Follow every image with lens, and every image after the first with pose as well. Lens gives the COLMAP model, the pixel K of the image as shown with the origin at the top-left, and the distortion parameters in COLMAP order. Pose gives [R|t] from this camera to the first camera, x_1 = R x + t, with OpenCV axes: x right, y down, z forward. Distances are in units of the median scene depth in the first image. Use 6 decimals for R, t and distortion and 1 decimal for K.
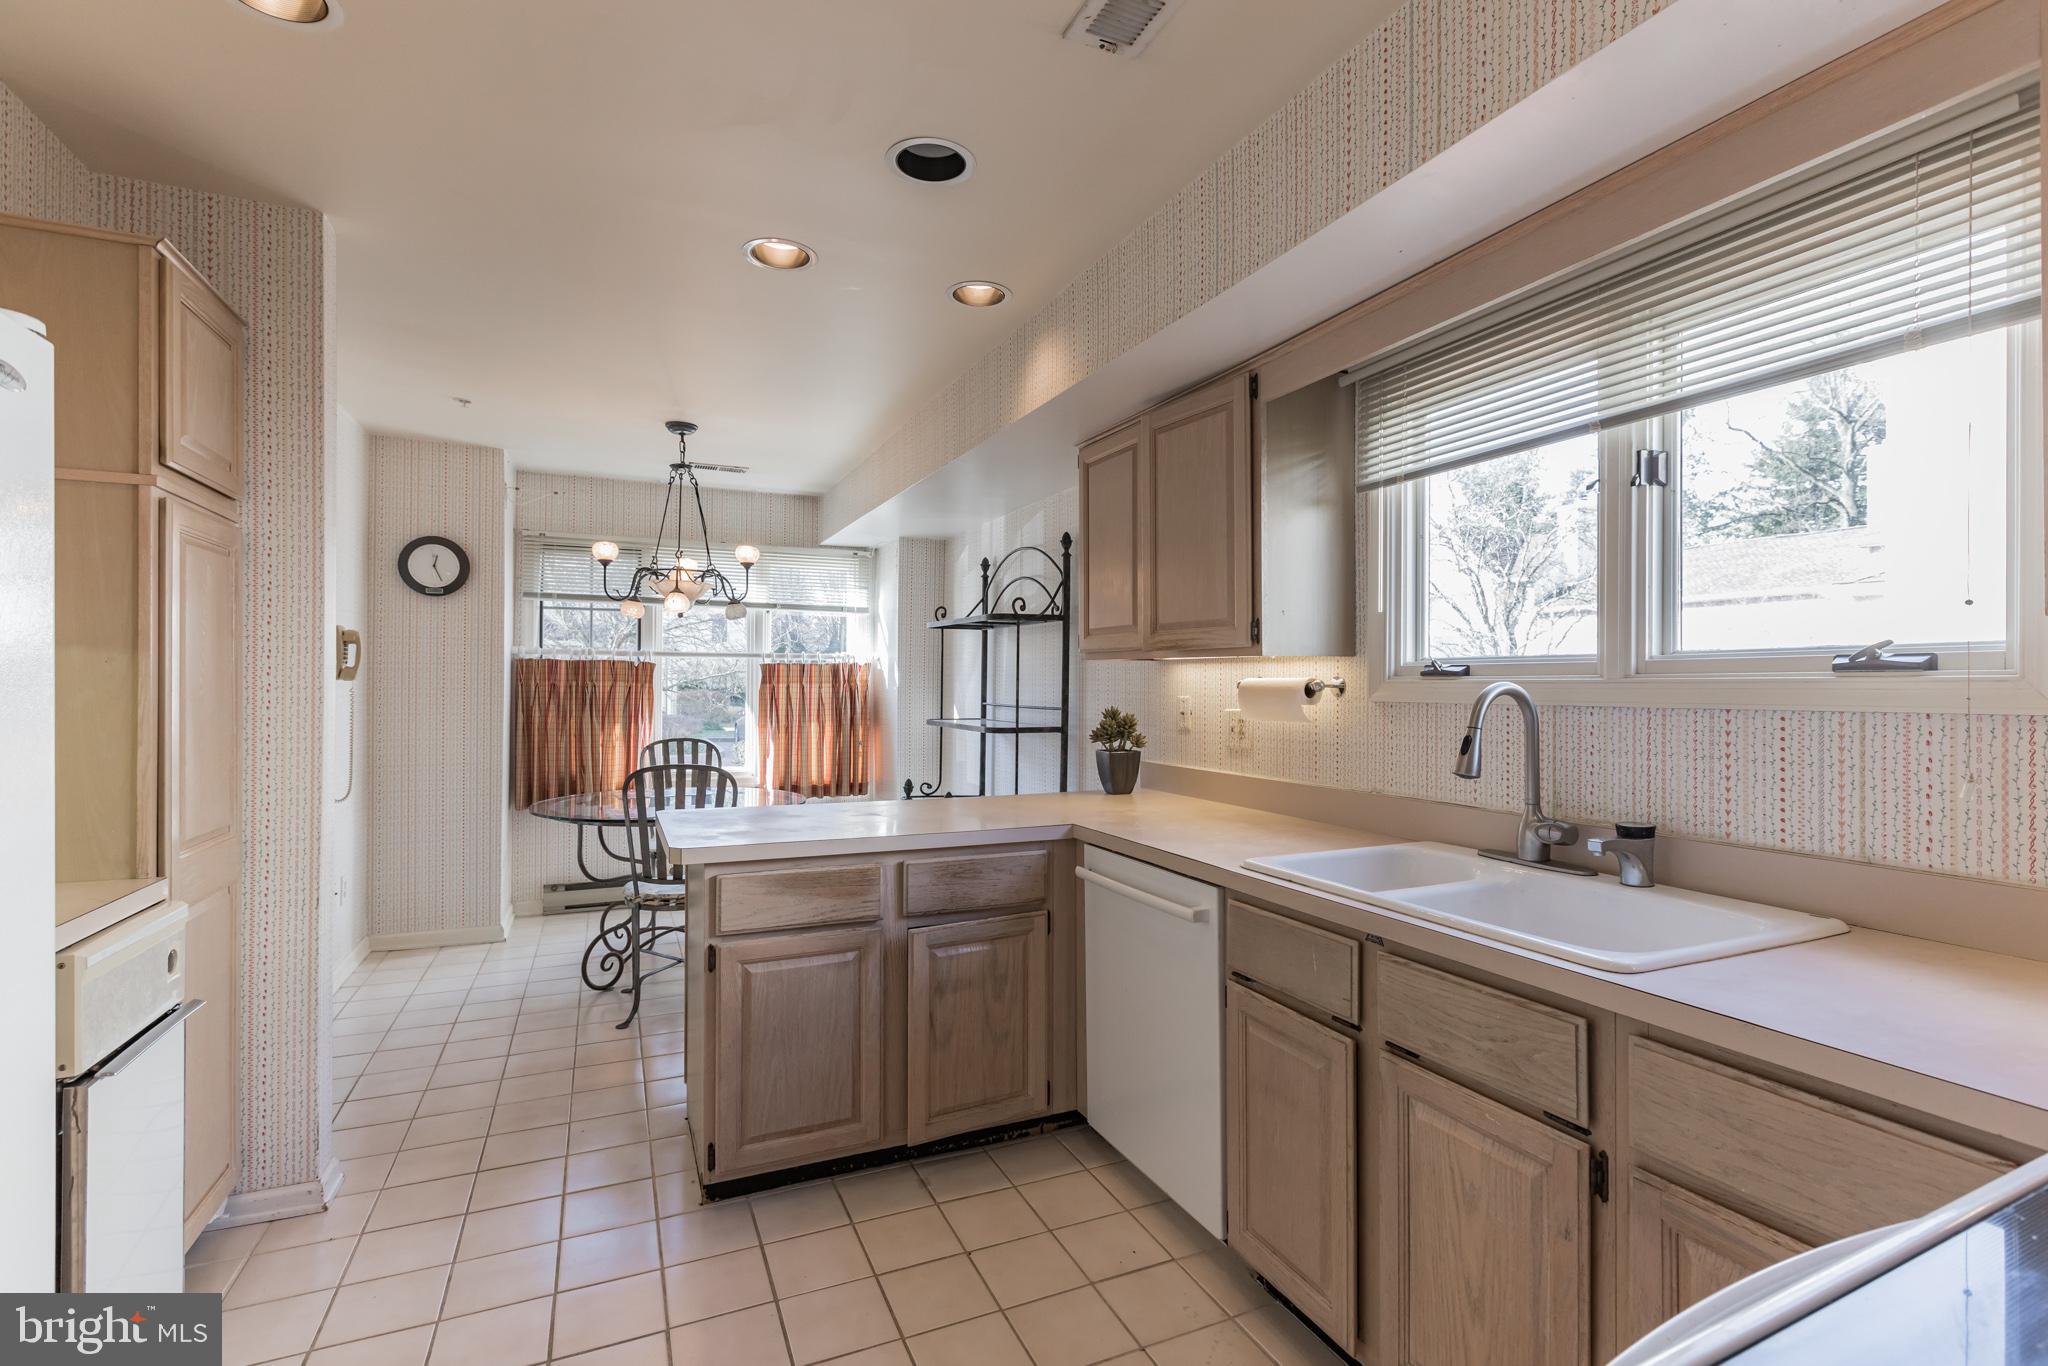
lens RADIAL K [[921.8, 0, 1043.0], [0, 921.8, 682.0], [0, 0, 1]] dist [0.000023, -0.000913]
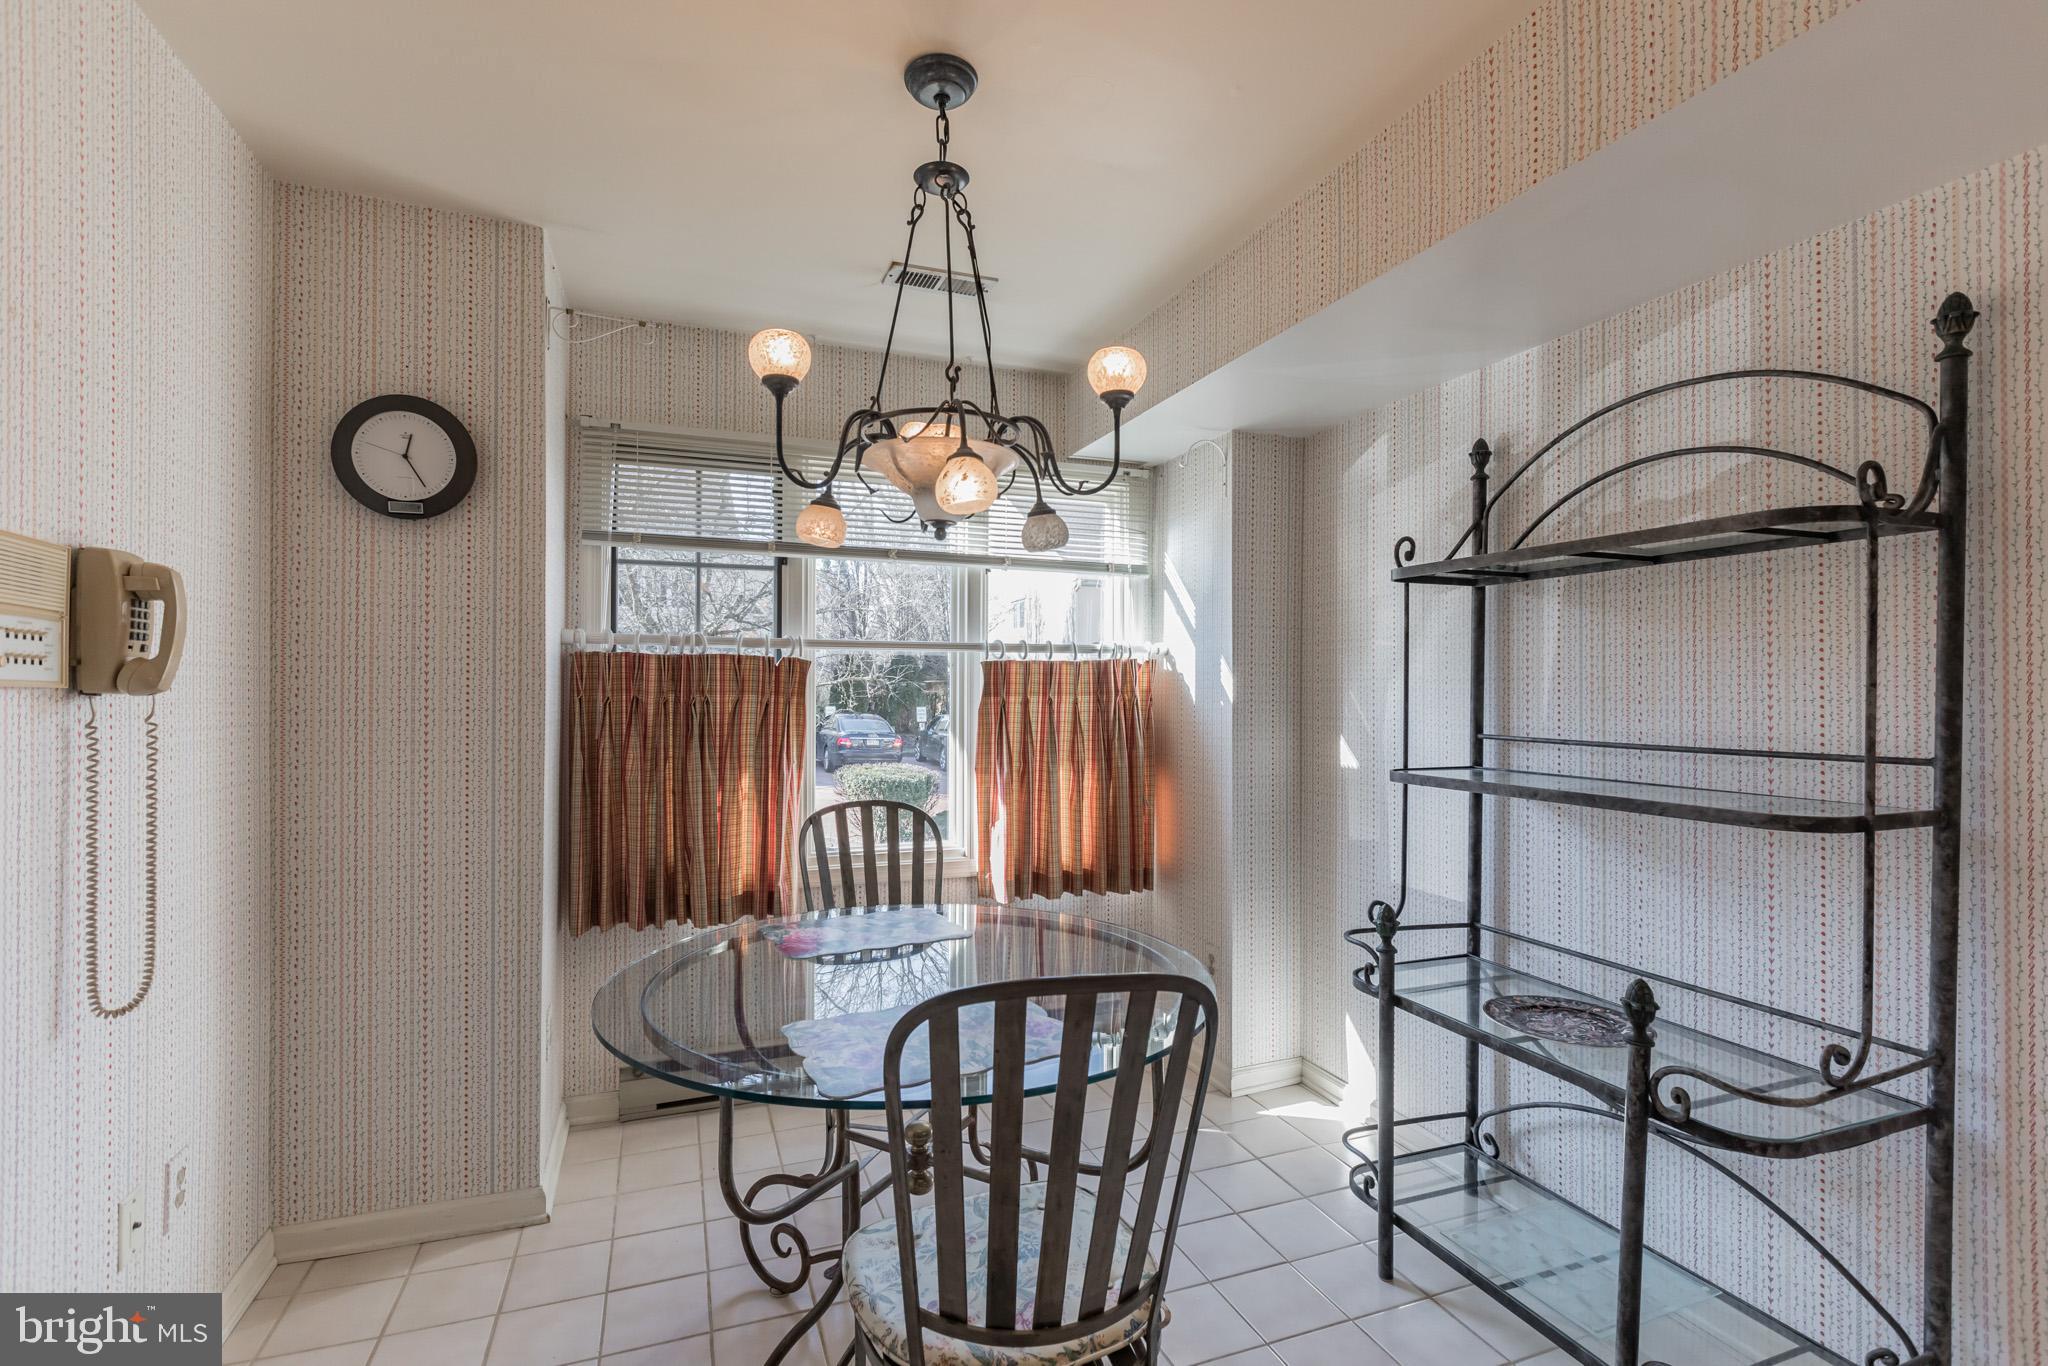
lens RADIAL K [[921.8, 0, 1006.1], [0, 921.8, 688.6], [0, 0, 1]] dist [0.000023, -0.000913]
pose [[0.995977, -0.004062, -0.089519, -0.263055], [0.003836, 0.999989, -0.002690, -0.001514], [0.089528, 0.002336, 0.995982, 0.474405]]
